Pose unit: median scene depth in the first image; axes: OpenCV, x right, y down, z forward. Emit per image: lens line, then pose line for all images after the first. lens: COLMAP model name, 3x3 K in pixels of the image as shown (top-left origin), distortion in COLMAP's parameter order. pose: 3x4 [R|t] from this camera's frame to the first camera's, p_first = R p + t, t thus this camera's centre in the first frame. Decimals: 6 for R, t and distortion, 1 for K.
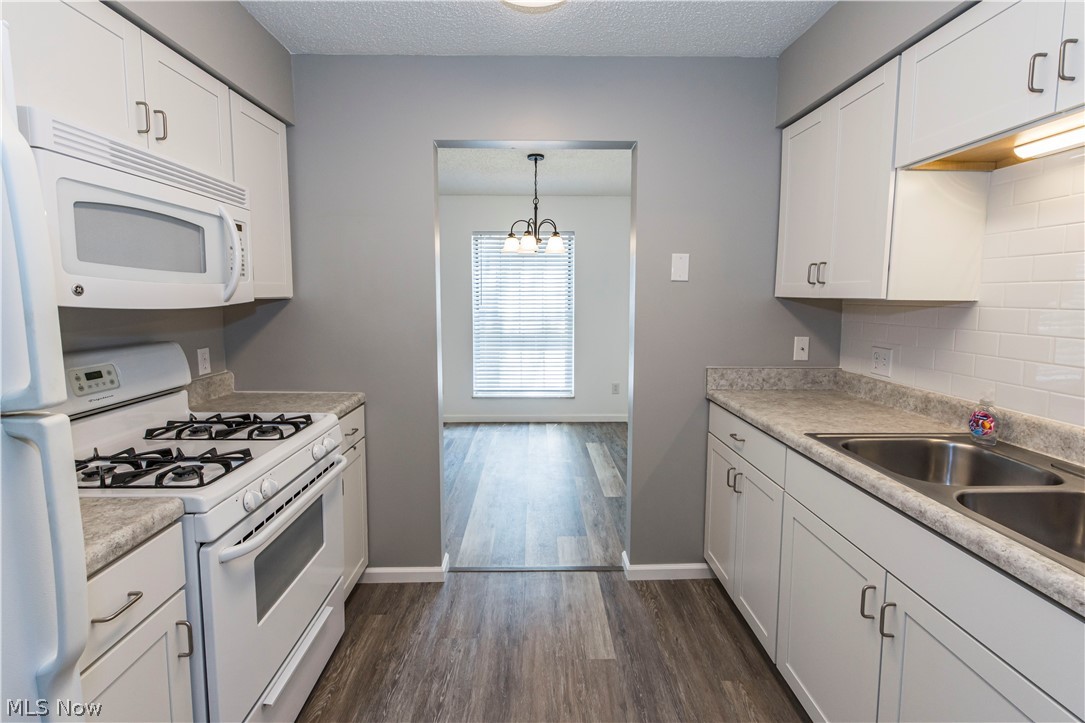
lens RADIAL K [[484.4, 0, 544.2], [0, 484.4, 336.9], [0, 0, 1]] dist [-0.006227, 0.000346]
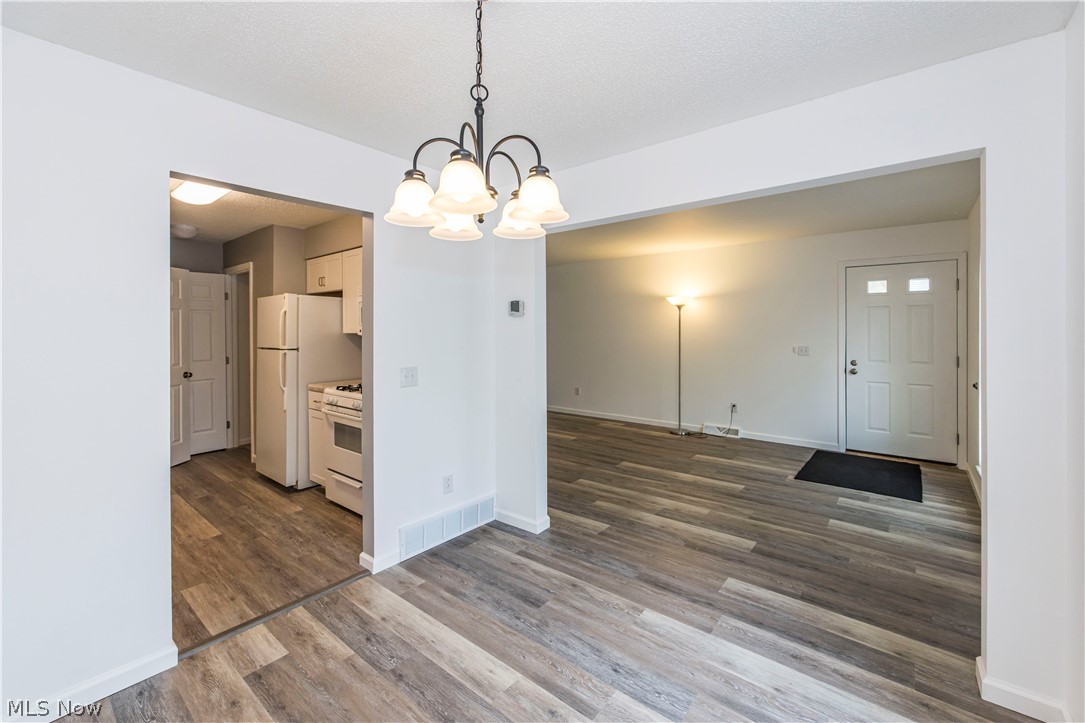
lens RADIAL K [[448.3, 0, 545.6], [0, 448.3, 328.7], [0, 0, 1]] dist [-0.009729, 0.004093]
pose [[-0.649516, 0.006361, -0.760321, 0.394297], [-0.058894, 0.996540, 0.058649, -0.214126], [0.758064, 0.082872, -0.646894, 2.308188]]
